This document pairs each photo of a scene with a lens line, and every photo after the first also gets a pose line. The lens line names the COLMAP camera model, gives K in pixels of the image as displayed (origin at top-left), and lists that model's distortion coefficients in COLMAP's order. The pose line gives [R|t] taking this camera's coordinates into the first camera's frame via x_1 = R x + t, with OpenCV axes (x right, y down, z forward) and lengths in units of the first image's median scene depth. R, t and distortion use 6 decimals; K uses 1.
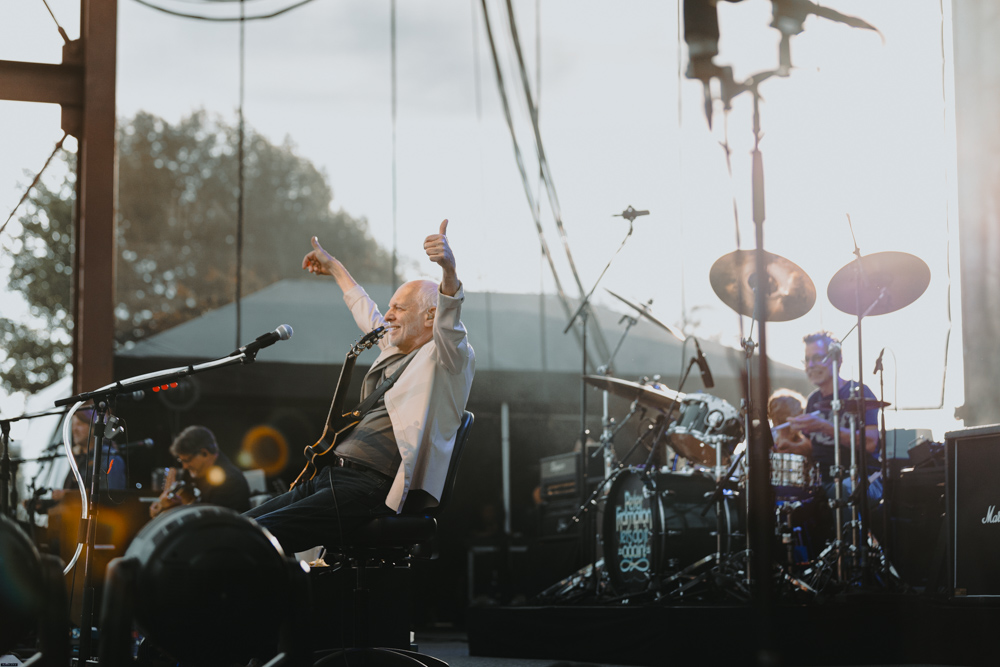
lens RADIAL K [[2166.1, 0, 498.5], [0, 2166.1, 334.7], [0, 0, 1]] dist [-0.042117, 0.000000]
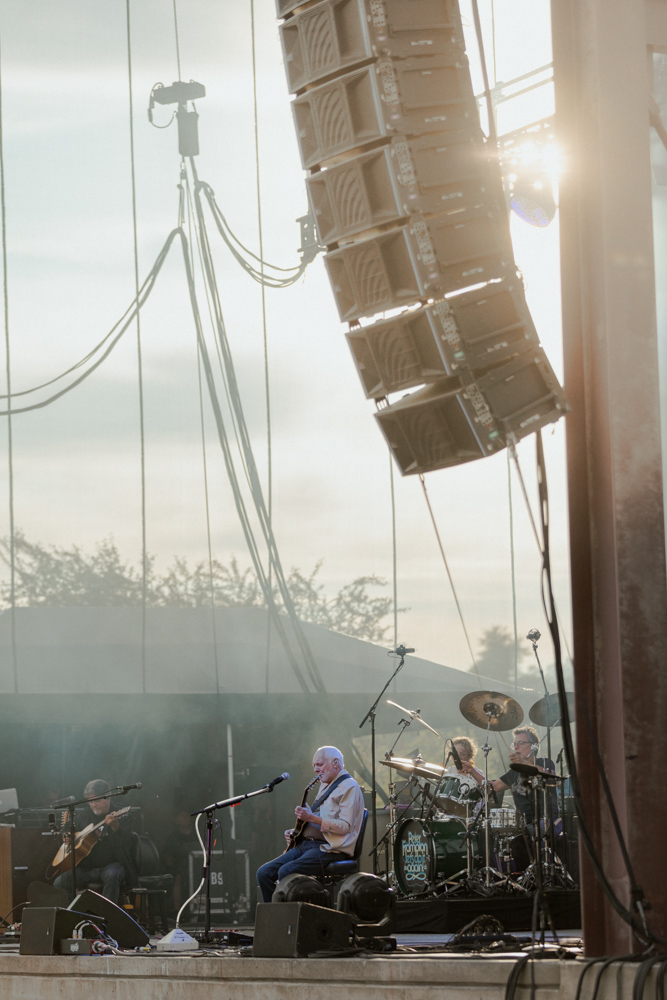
lens RADIAL K [[3482.1, 0, 333.7], [0, 3482.1, 499.5], [0, 0, 1]] dist [-0.136055, 0.000000]
pose [[0.993737, -0.011291, 0.111173, -0.299132], [0.010295, 0.999902, 0.009528, -0.213212], [-0.111269, -0.008324, 0.993755, -1.676699]]
